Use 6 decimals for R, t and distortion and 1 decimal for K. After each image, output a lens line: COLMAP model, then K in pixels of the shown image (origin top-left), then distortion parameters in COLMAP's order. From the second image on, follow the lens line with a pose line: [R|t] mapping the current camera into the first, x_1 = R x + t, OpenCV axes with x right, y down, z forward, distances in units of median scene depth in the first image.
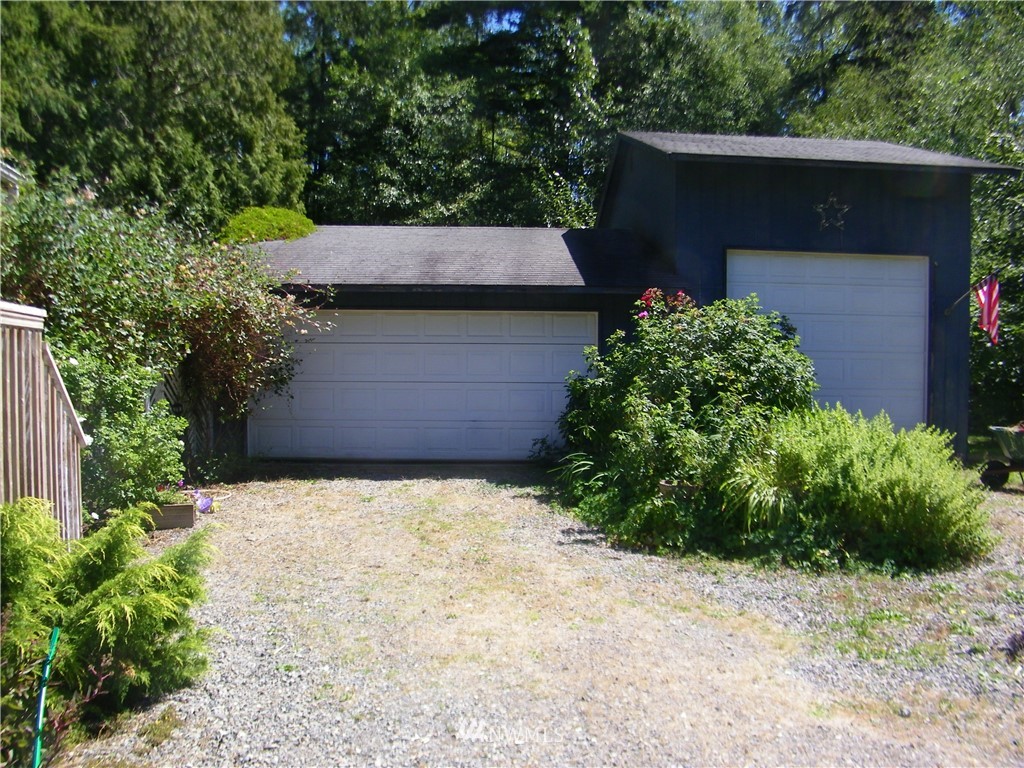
lens RADIAL K [[894.6, 0, 512.0], [0, 894.6, 384.0], [0, 0, 1]] dist [-0.180782, 0.179498]
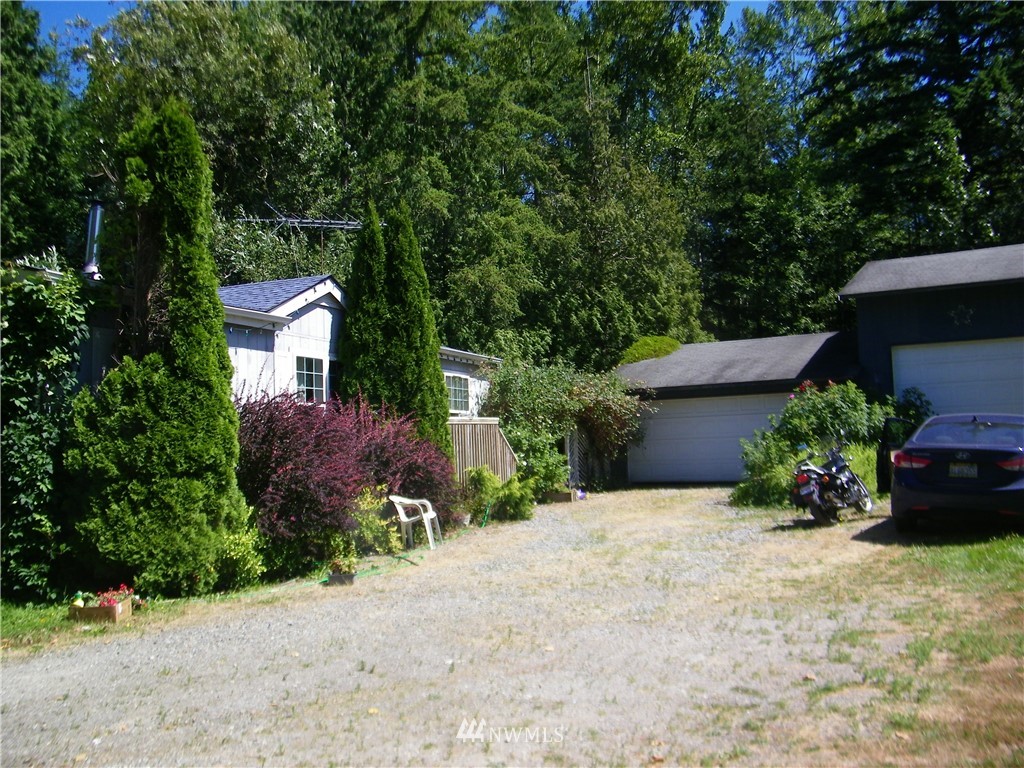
lens RADIAL K [[894.6, 0, 512.0], [0, 894.6, 384.0], [0, 0, 1]] dist [-0.180782, 0.179498]
pose [[0.836862, -0.071288, -0.542752, 0.356037], [0.029770, 0.995944, -0.084910, 0.019989], [0.546604, 0.054900, 0.835590, -0.478310]]
